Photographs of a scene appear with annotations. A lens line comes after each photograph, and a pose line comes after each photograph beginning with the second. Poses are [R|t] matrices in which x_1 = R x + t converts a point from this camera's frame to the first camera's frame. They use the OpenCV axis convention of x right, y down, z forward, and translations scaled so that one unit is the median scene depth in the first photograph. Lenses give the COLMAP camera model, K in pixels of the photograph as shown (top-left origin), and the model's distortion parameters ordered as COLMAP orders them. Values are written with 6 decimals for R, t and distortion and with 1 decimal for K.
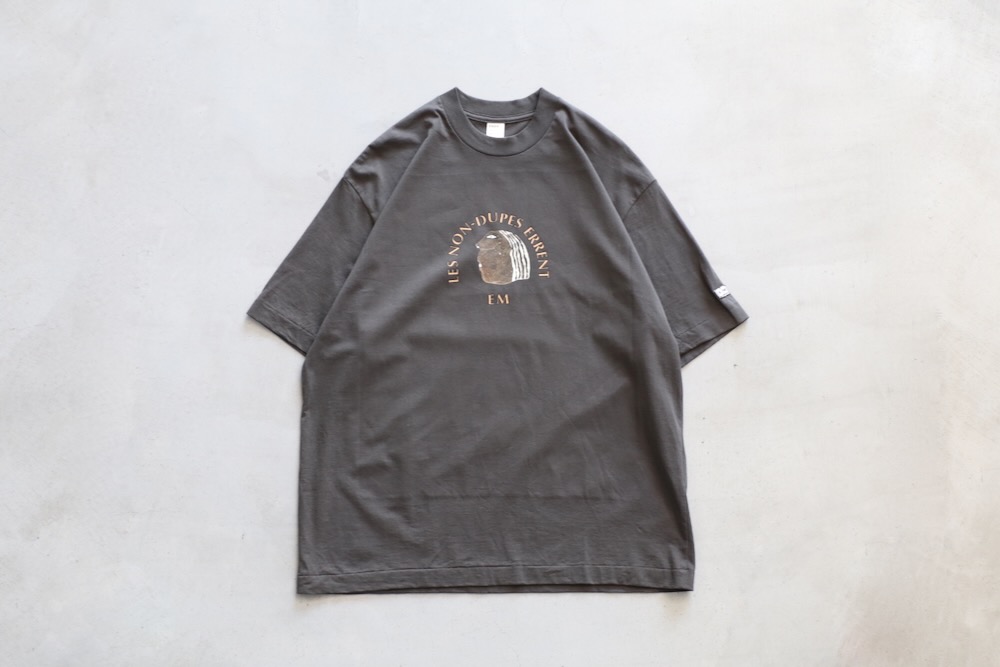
lens RADIAL K [[1375.5, 0, 500.0], [0, 1375.5, 333.5], [0, 0, 1]] dist [-0.017267, 0.013987]
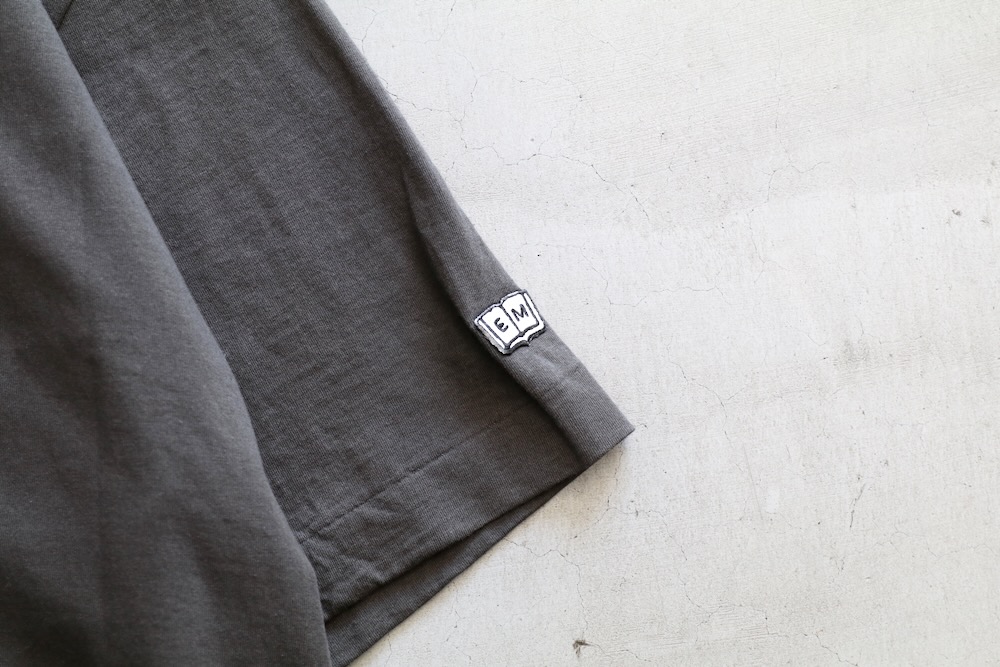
lens RADIAL K [[1969.3, 0, 500.0], [0, 1969.3, 333.5], [0, 0, 1]] dist [-0.038878, -0.095255]
pose [[0.996434, -0.042480, 0.072902, 0.136252], [0.038047, 0.997402, 0.061163, -0.048230], [-0.075311, -0.058171, 0.995462, 0.679729]]
